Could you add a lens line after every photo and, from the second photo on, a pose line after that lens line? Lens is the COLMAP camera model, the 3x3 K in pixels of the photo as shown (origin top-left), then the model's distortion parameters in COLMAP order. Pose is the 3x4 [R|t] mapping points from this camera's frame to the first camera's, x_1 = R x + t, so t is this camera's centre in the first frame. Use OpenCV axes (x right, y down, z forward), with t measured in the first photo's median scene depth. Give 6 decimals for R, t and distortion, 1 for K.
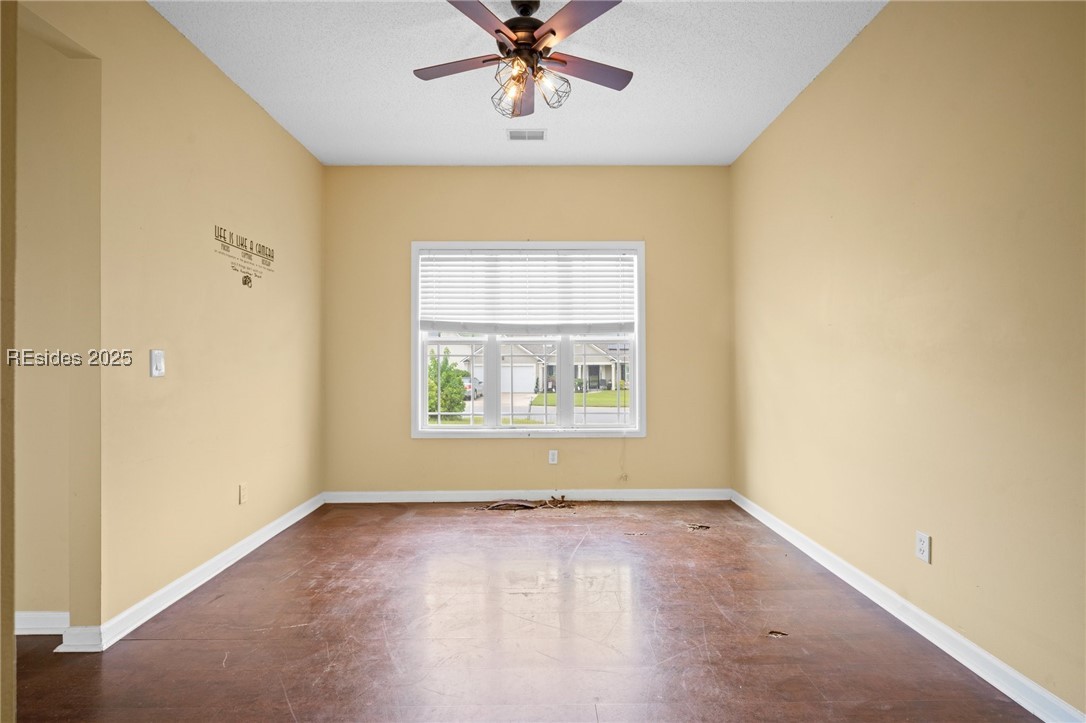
lens RADIAL K [[483.1, 0, 544.8], [0, 483.1, 358.2], [0, 0, 1]] dist [-0.016171, 0.004463]
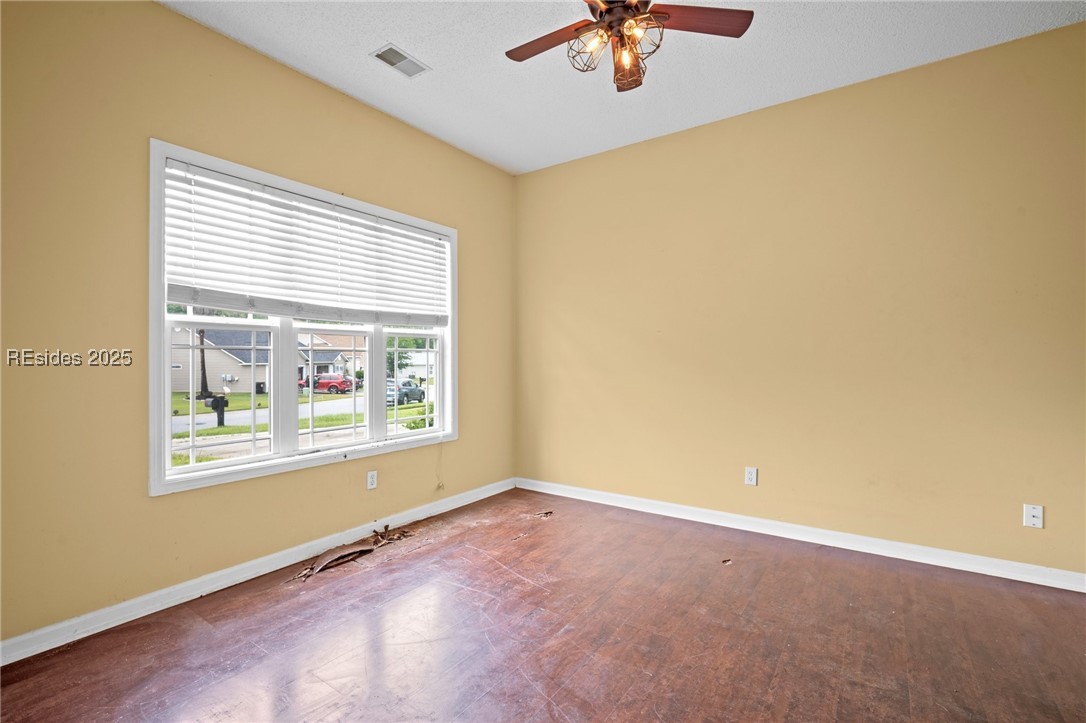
lens RADIAL K [[483.1, 0, 544.8], [0, 483.1, 358.2], [0, 0, 1]] dist [-0.016171, 0.004463]
pose [[0.588615, 0.003118, 0.808407, -0.452642], [-0.006748, 0.999977, 0.001056, 0.004625], [-0.808385, -0.006076, 0.588623, 0.316399]]
